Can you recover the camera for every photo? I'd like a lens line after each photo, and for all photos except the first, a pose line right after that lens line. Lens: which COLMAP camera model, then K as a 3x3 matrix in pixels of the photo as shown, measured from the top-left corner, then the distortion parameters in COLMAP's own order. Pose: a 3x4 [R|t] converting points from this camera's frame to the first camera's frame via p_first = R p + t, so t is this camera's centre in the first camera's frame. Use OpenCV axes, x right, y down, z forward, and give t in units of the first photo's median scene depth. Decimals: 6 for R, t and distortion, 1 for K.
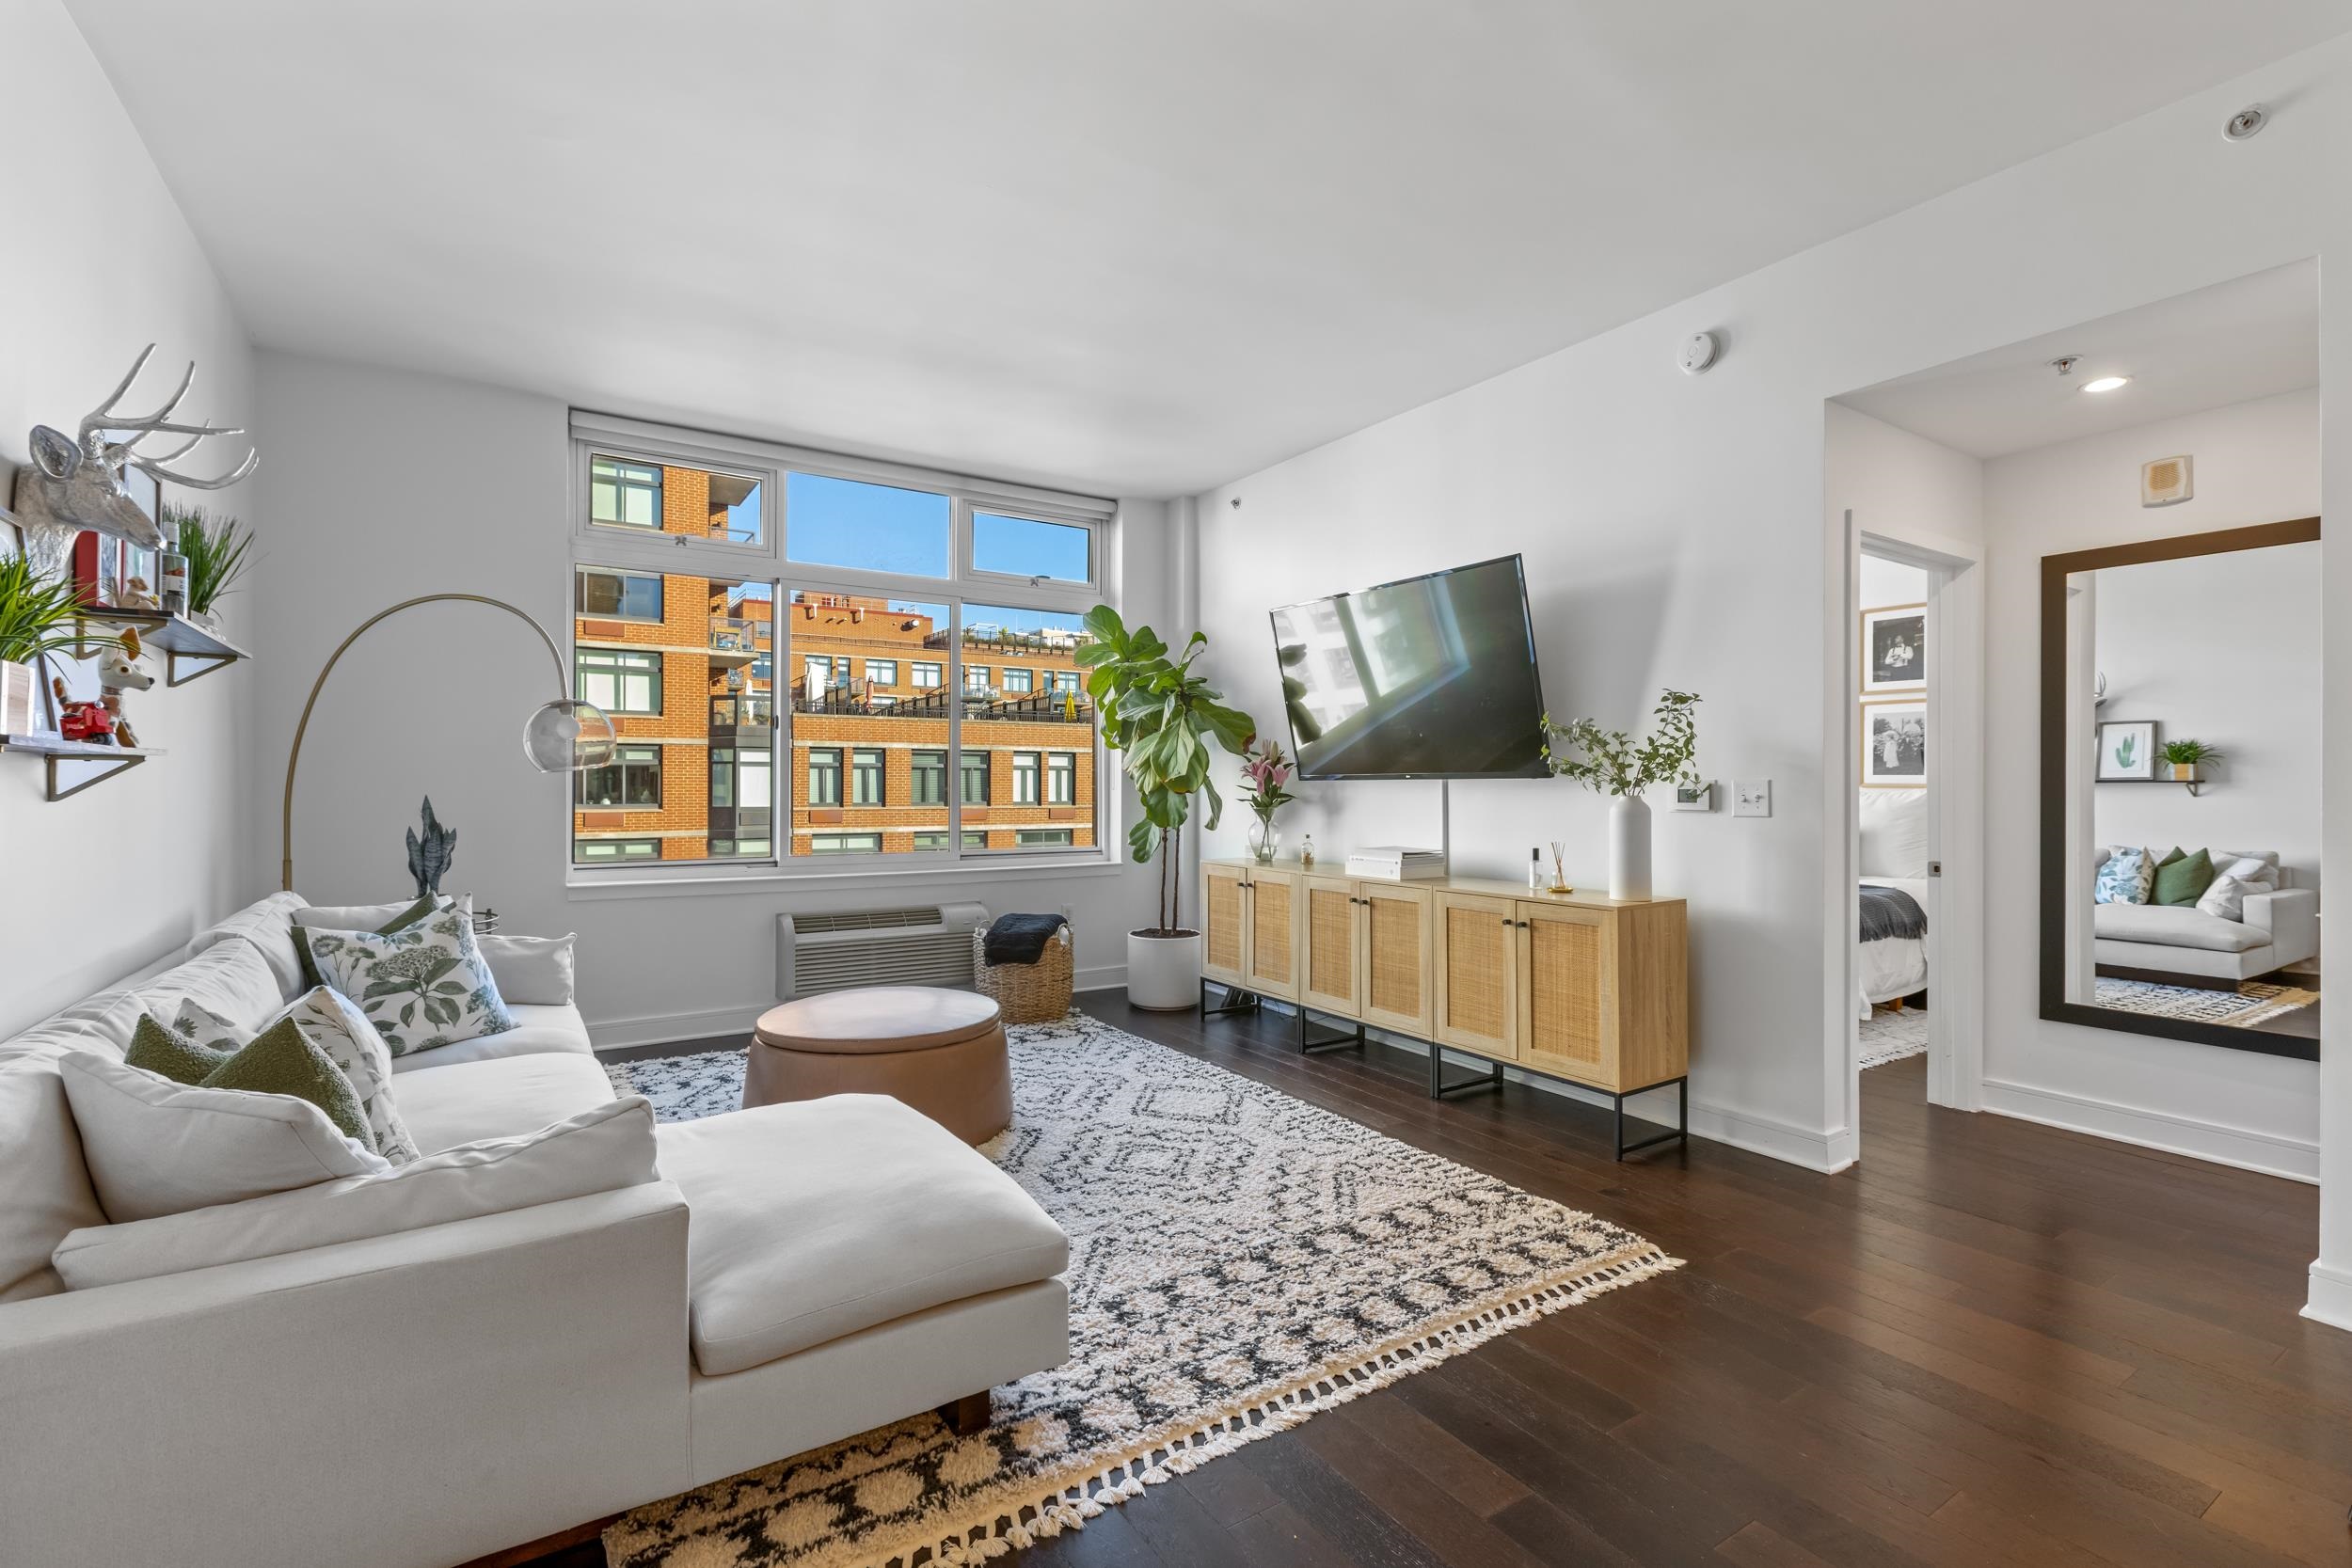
lens RADIAL K [[1008.1, 0, 1124.3], [0, 1008.1, 778.9], [0, 0, 1]] dist [-0.000151, 0.000268]
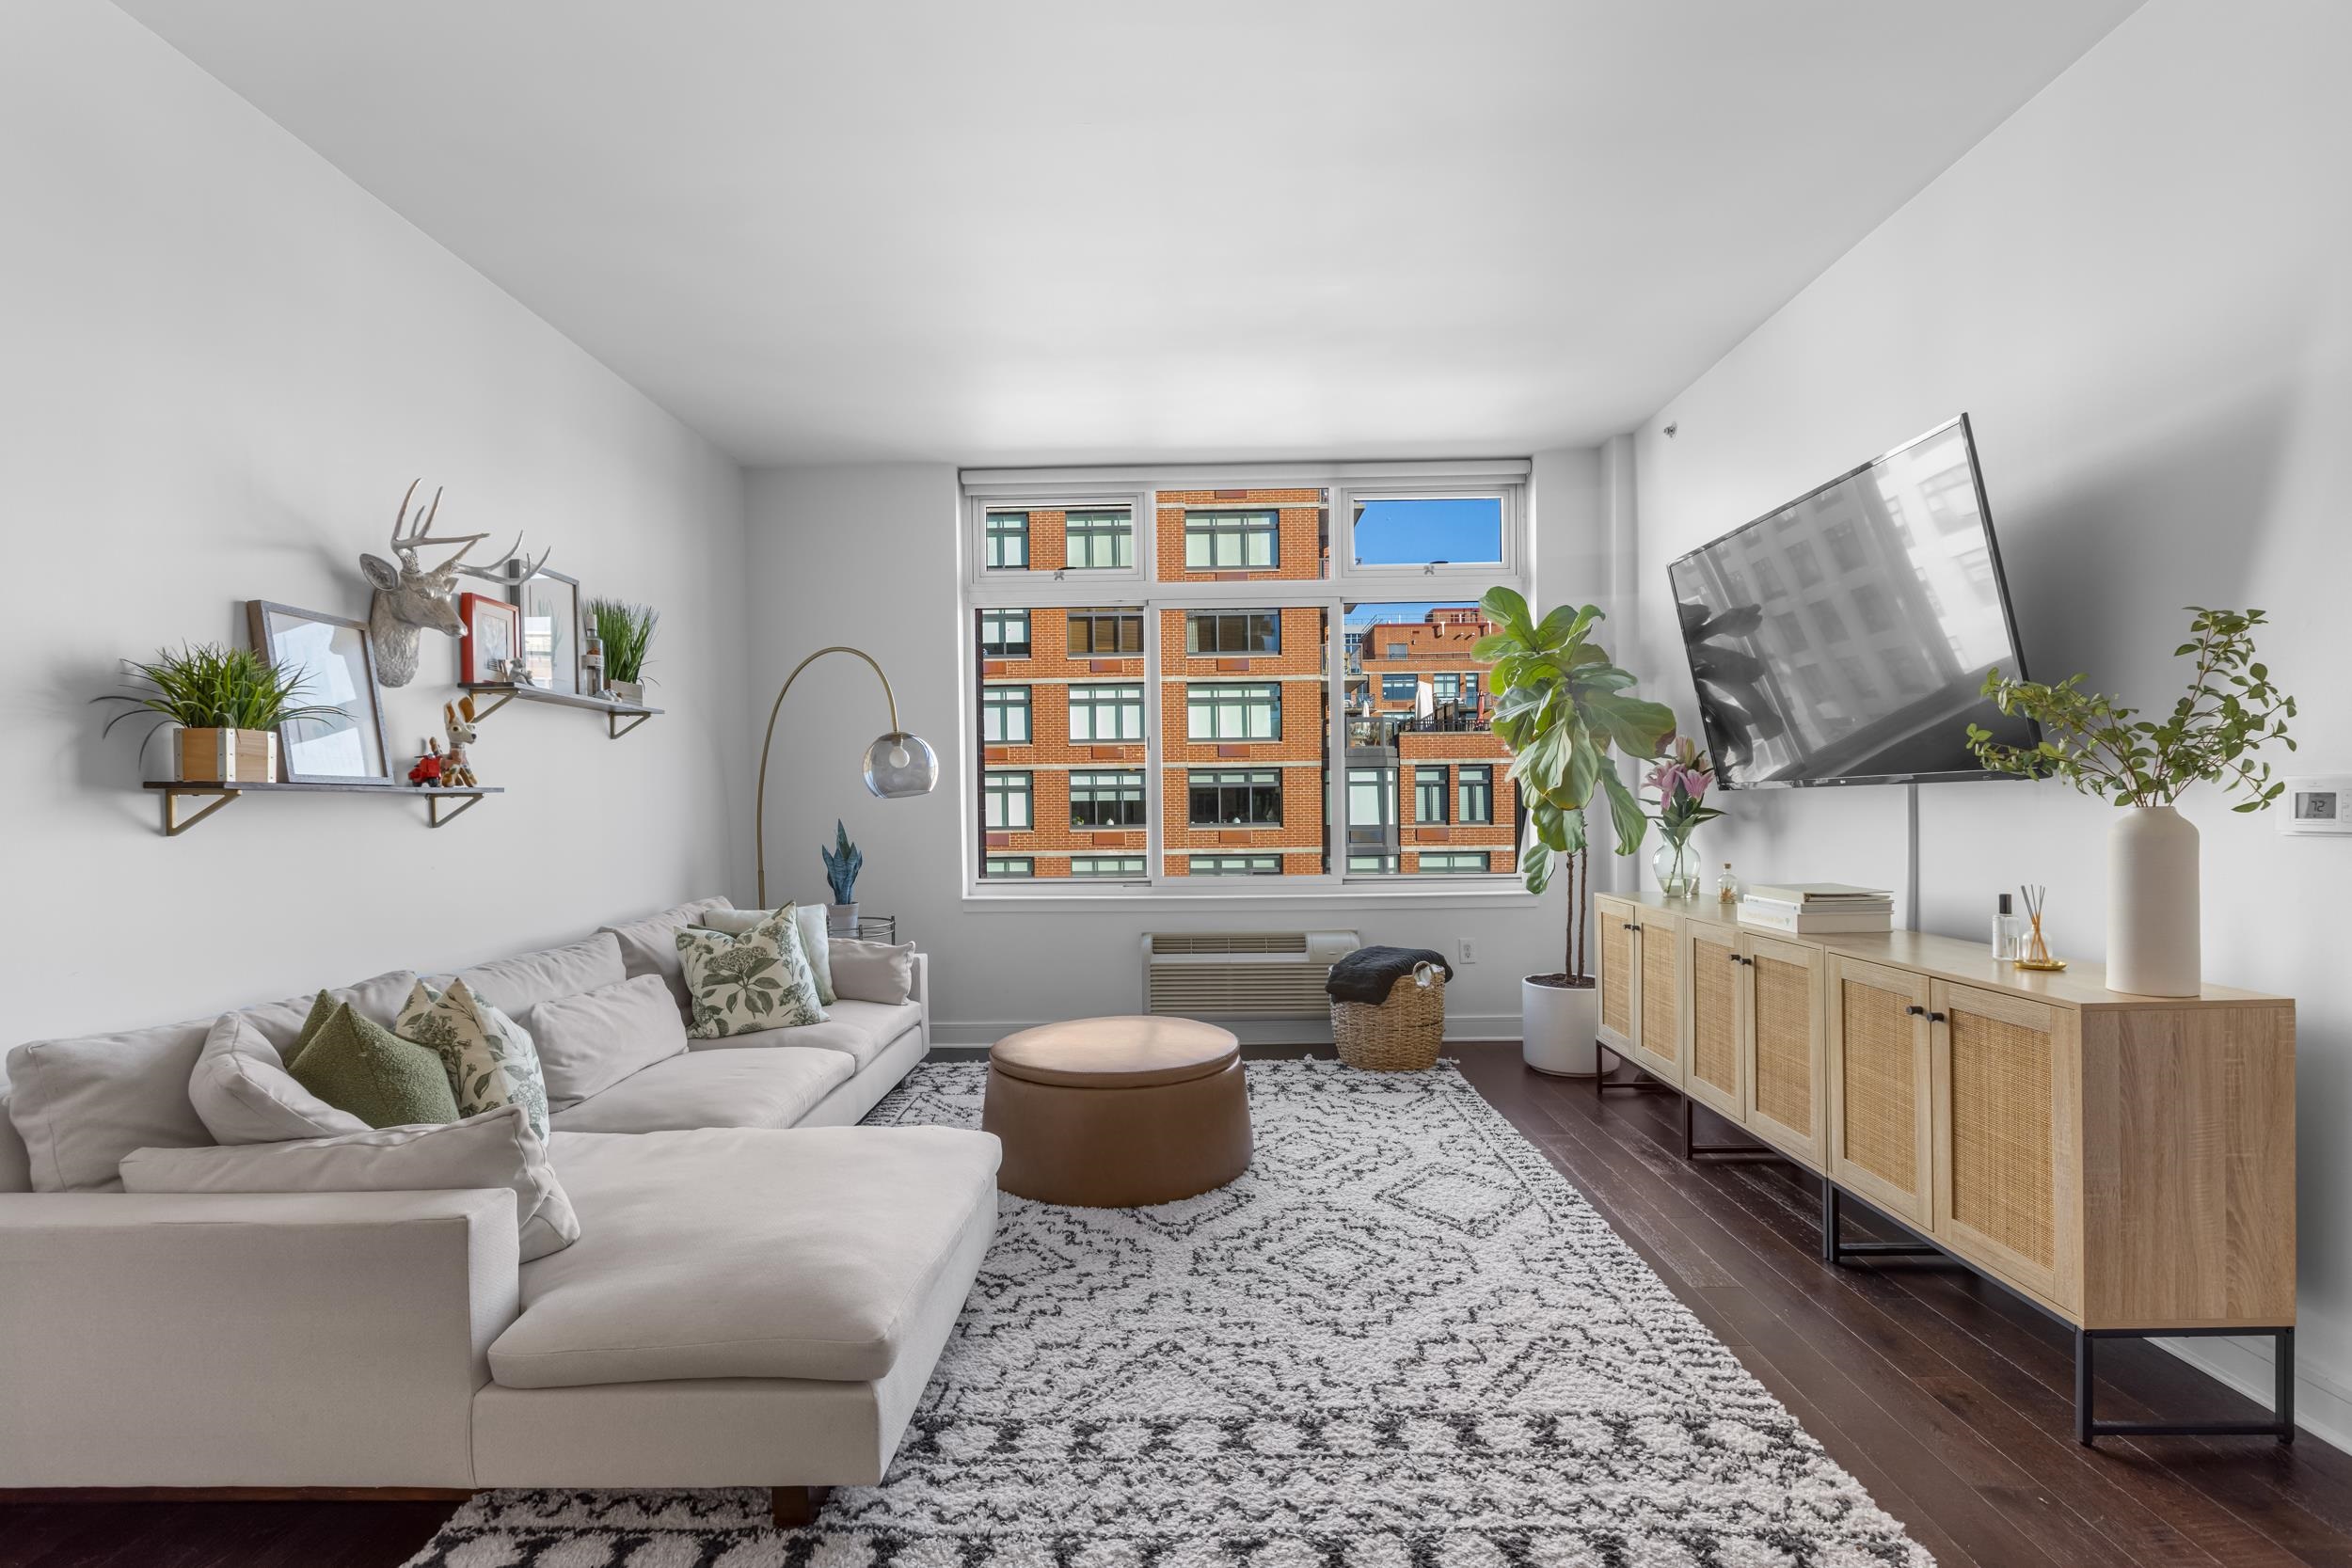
lens RADIAL K [[1008.1, 0, 1187.7], [0, 1008.1, 827.6], [0, 0, 1]] dist [-0.000151, 0.000268]
pose [[0.847983, -0.002070, -0.530019, 0.341865], [0.018549, 0.999496, 0.025774, 0.003653], [0.529698, -0.031687, 0.847594, 0.240953]]
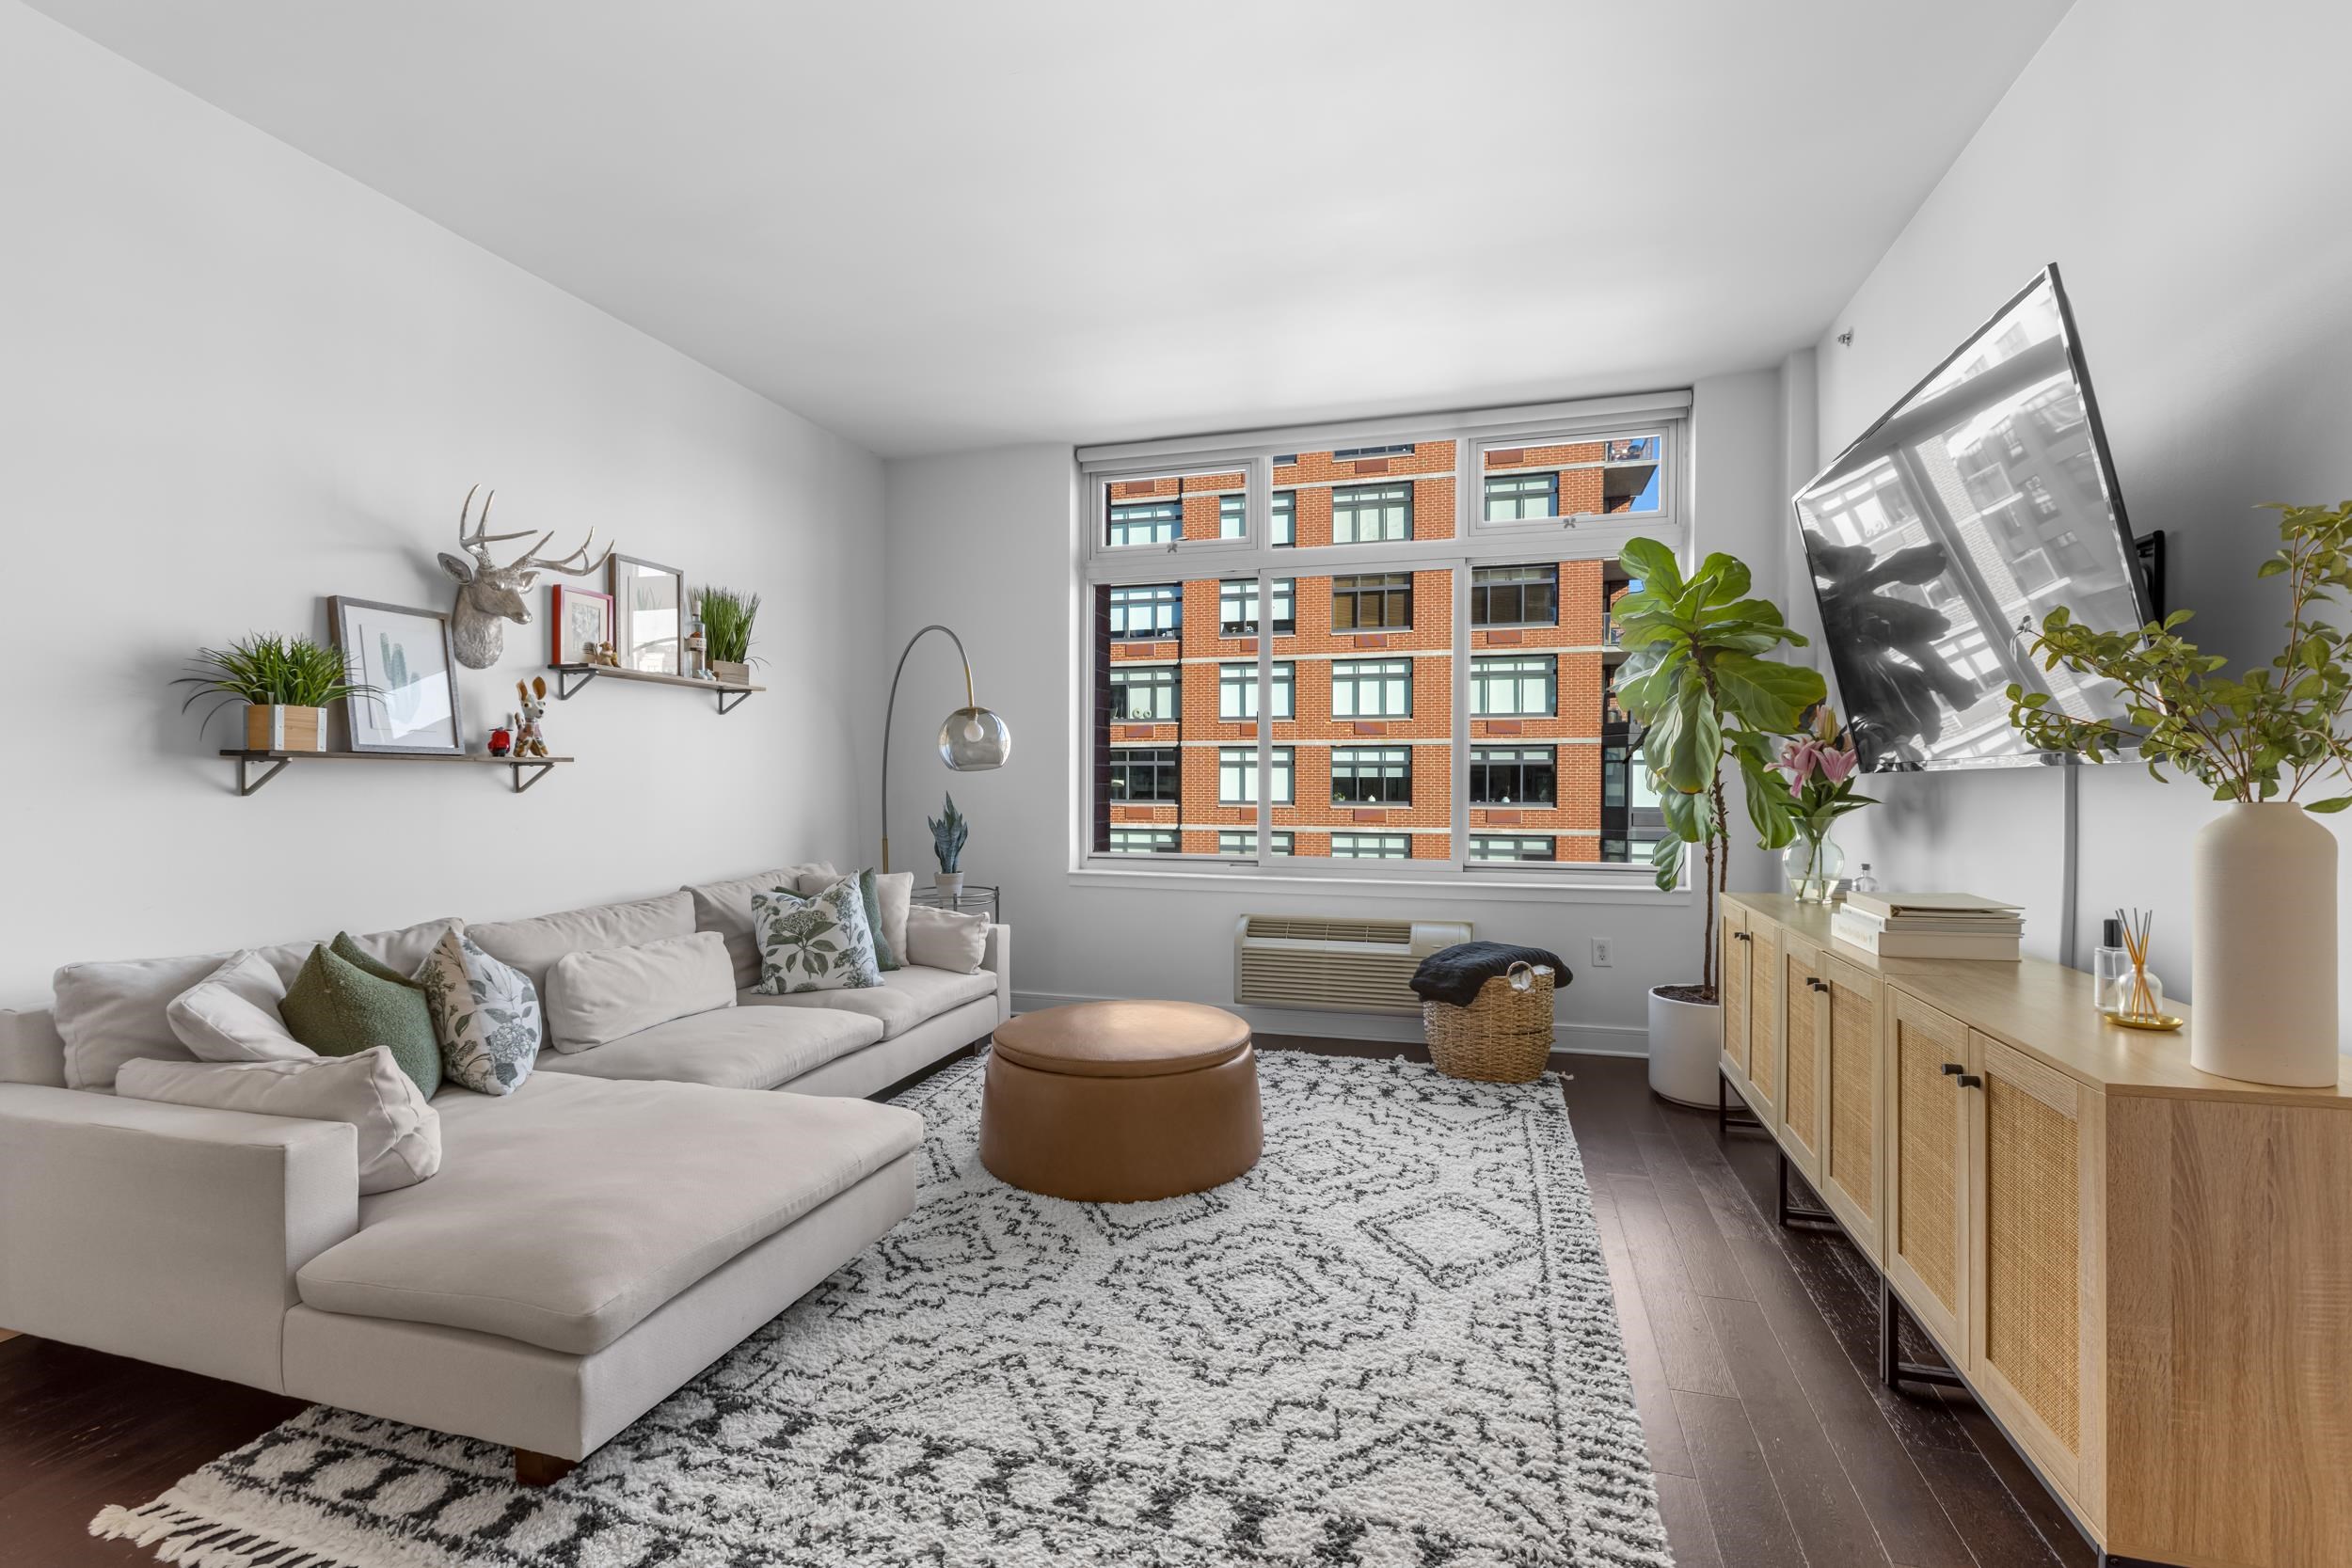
lens RADIAL K [[1008.1, 0, 1192.5], [0, 1008.1, 796.5], [0, 0, 1]] dist [-0.000151, 0.000268]
pose [[0.684207, 0.007956, -0.729244, 0.498990], [0.005256, 0.999861, 0.015839, 0.005924], [0.729269, -0.014670, 0.684070, 0.442175]]
